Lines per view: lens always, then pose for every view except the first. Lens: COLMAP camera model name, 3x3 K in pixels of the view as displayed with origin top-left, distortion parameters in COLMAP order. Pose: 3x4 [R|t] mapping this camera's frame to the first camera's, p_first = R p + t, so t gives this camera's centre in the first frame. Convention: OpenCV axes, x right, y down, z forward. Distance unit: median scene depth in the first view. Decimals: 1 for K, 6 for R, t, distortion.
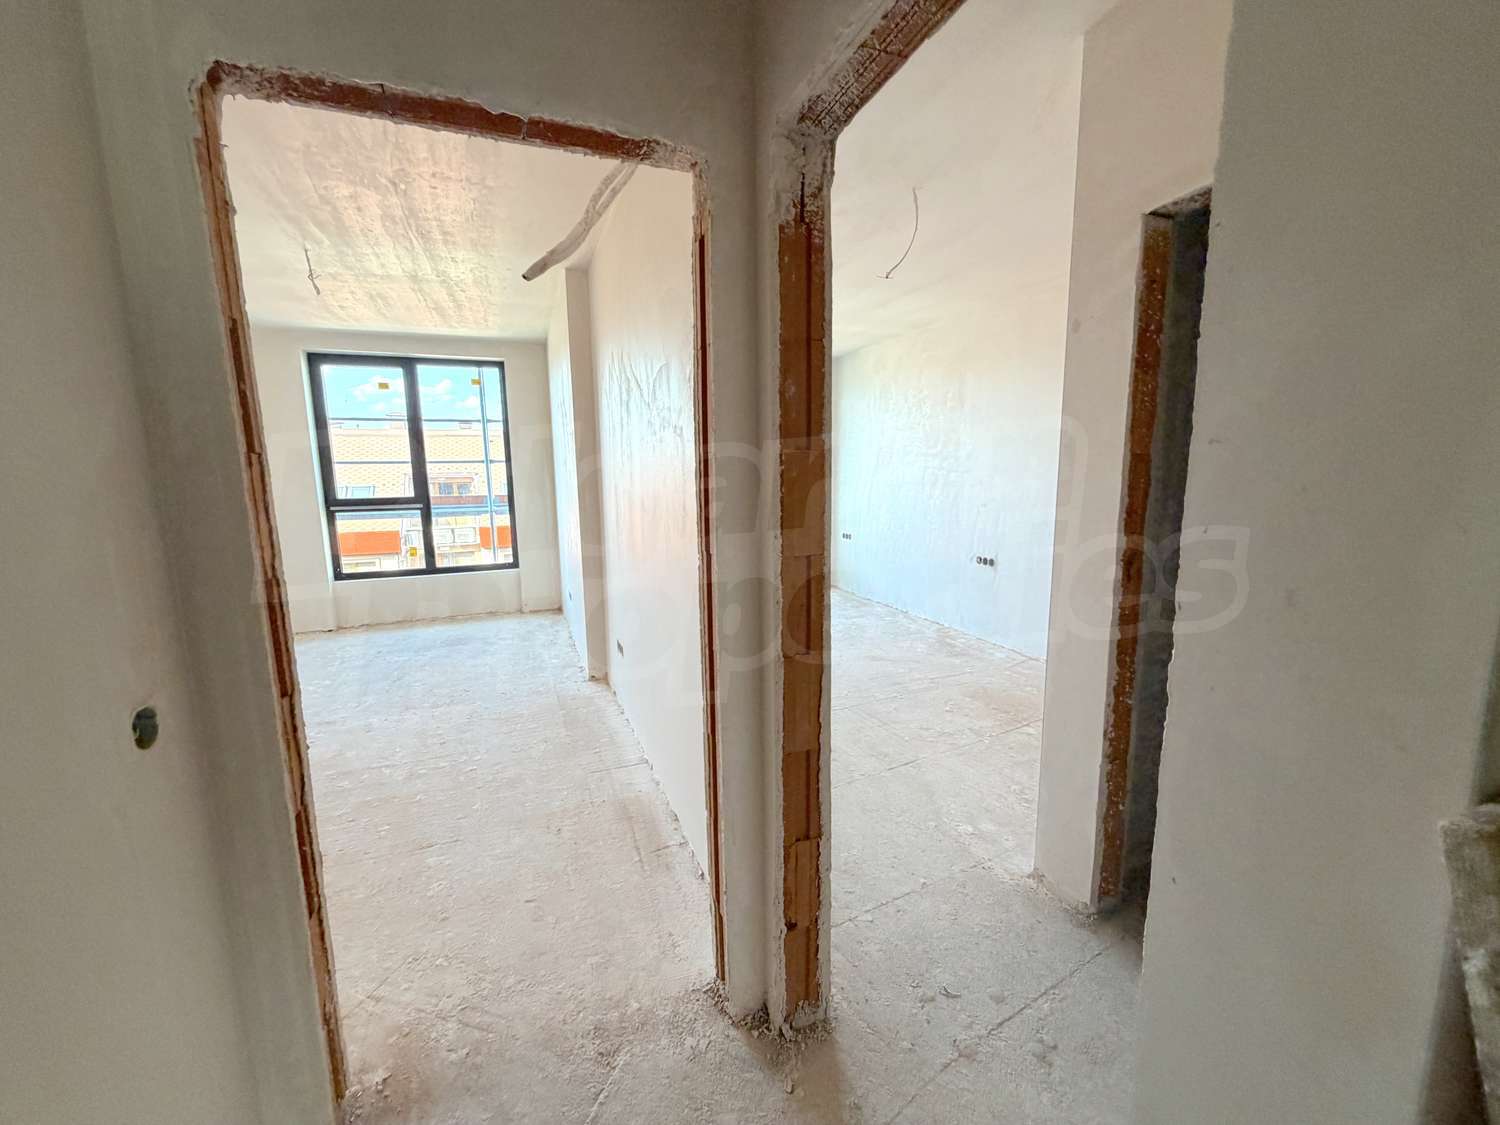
lens RADIAL K [[602.9, 0, 750.6], [0, 602.9, 566.7], [0, 0, 1]] dist [0.000204, 0.000039]
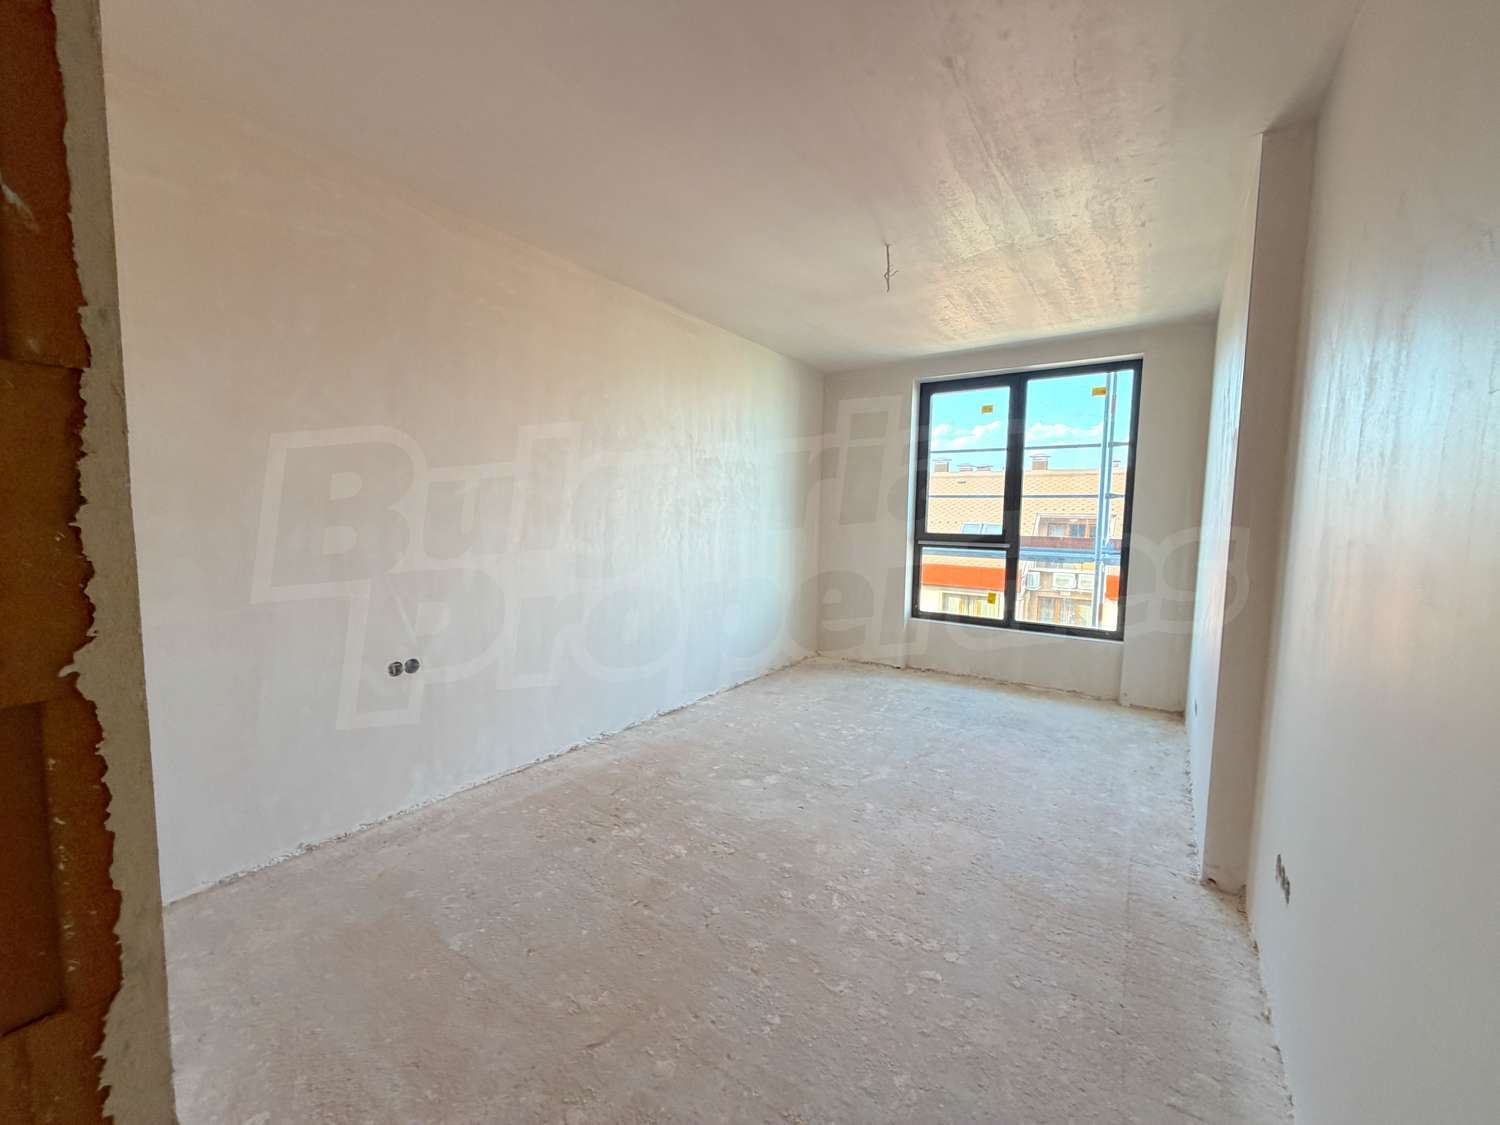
lens RADIAL K [[602.9, 0, 744.4], [0, 602.9, 561.0], [0, 0, 1]] dist [0.000204, 0.000039]
pose [[0.554187, 0.090184, -0.827492, -0.055334], [-0.154812, 0.987936, 0.003989, -0.028446], [0.817869, 0.125895, 0.561463, 0.243809]]
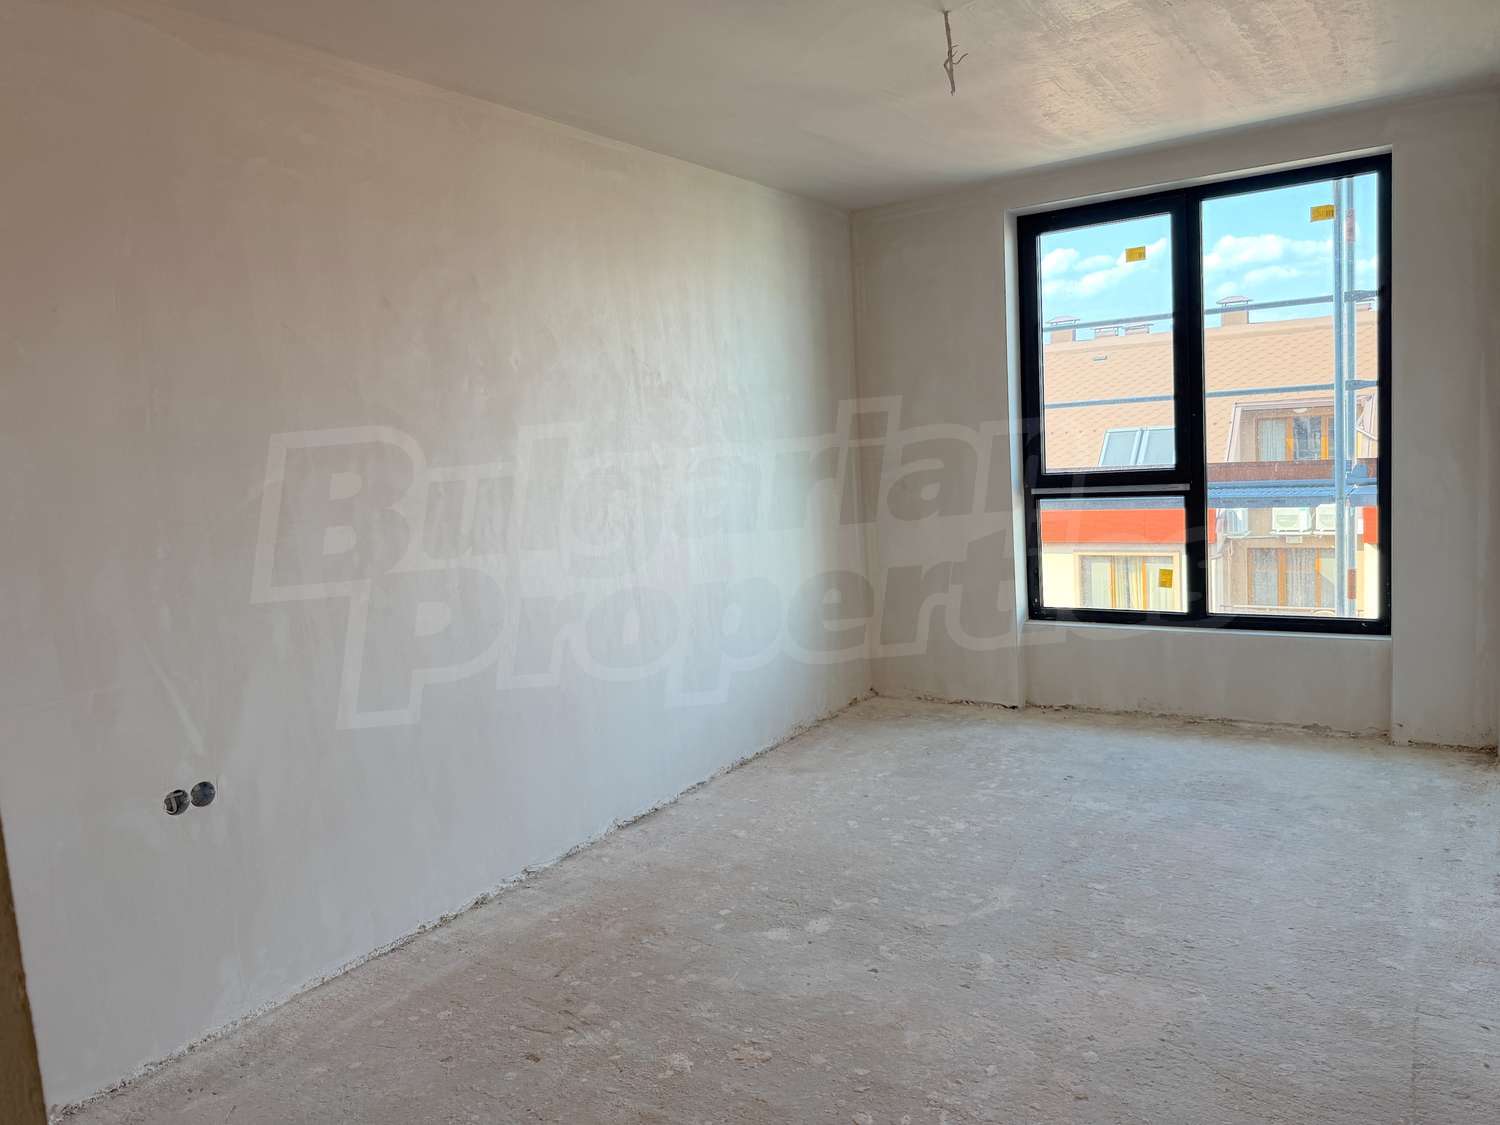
lens RADIAL K [[1068.0, 0, 747.1], [0, 1068.0, 547.5], [0, 0, 1]] dist [0.021473, -0.035812]
pose [[0.574782, 0.065784, -0.815658, -0.039048], [-0.075040, 0.996801, 0.027515, -0.052193], [0.814859, 0.045392, 0.577879, 0.218964]]
